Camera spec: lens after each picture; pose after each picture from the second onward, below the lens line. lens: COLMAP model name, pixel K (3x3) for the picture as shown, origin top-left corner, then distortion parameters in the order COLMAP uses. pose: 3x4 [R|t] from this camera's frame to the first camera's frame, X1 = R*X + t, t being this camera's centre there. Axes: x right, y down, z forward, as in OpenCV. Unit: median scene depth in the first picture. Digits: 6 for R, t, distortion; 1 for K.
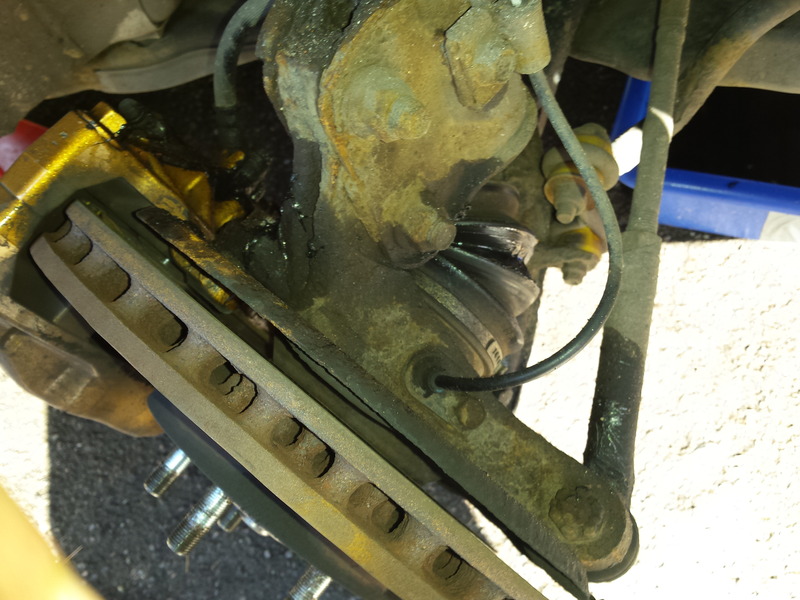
lens RADIAL K [[730.7, 0, 404.0], [0, 730.7, 311.6], [0, 0, 1]] dist [0.095364, -0.234764]
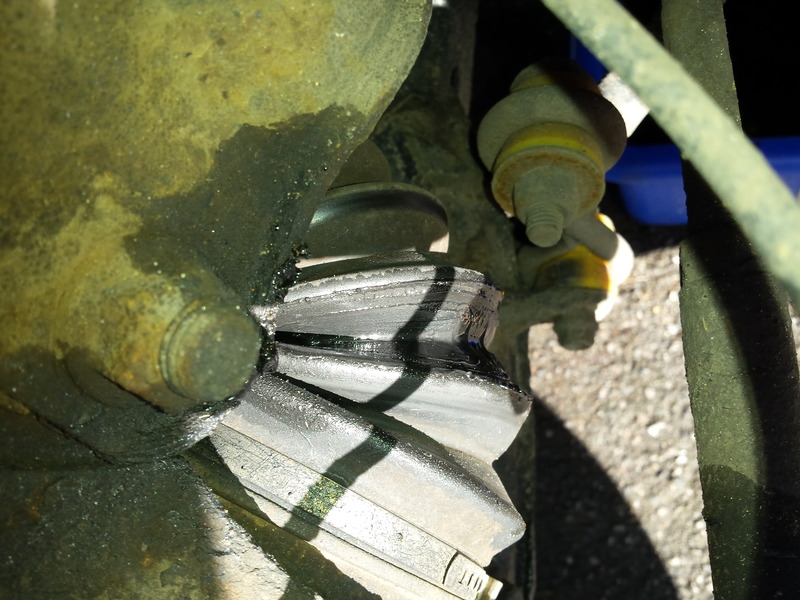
lens RADIAL K [[730.7, 0, 404.0], [0, 730.7, 311.6], [0, 0, 1]] dist [0.095364, -0.234764]
pose [[0.976497, -0.211791, 0.039988, 0.093568], [0.214297, 0.973879, -0.075073, -0.059513], [-0.023044, 0.081878, 0.996376, 0.503318]]
